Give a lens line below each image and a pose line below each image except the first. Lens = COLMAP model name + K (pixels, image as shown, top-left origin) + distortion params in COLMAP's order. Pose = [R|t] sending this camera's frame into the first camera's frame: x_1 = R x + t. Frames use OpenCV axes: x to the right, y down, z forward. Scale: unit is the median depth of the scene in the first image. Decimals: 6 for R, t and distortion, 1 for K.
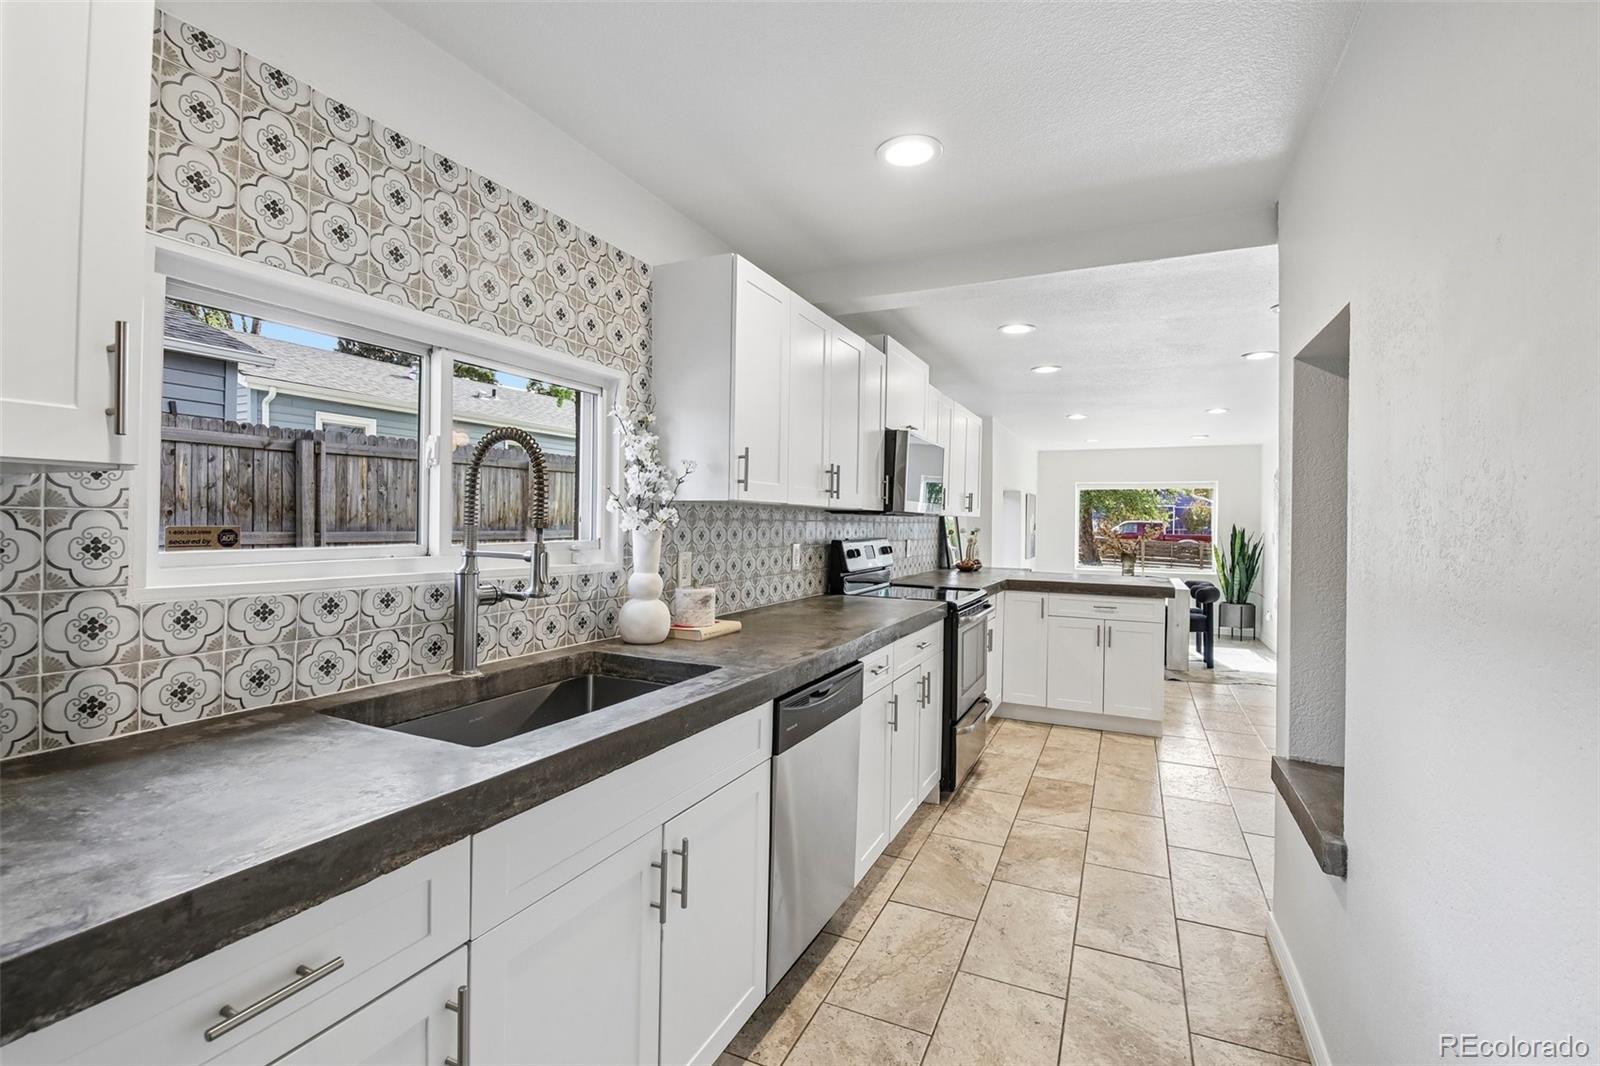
lens RADIAL K [[696.2, 0, 801.4], [0, 696.2, 530.7], [0, 0, 1]] dist [-0.017552, -0.000556]
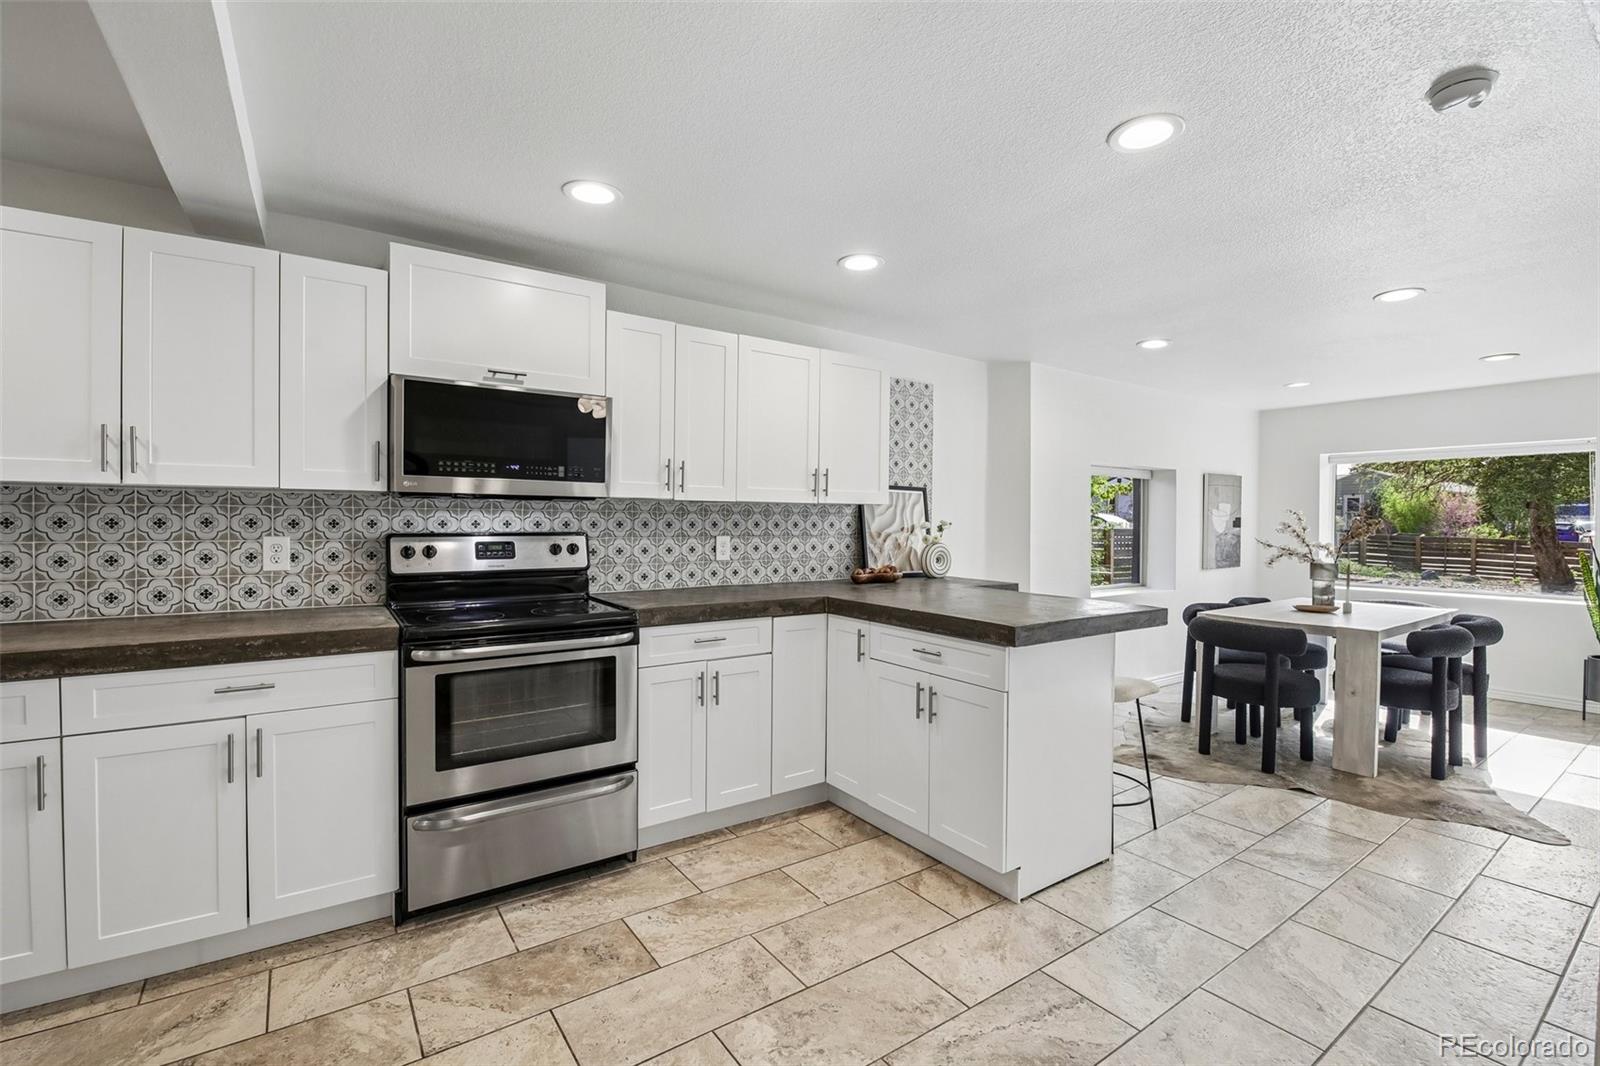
lens RADIAL K [[696.2, 0, 802.5], [0, 696.2, 526.5], [0, 0, 1]] dist [-0.017552, -0.000556]
pose [[0.875628, -0.003948, -0.482970, 0.763472], [0.001429, 0.999983, -0.005584, 0.010717], [0.482984, 0.004199, 0.875619, 0.536431]]
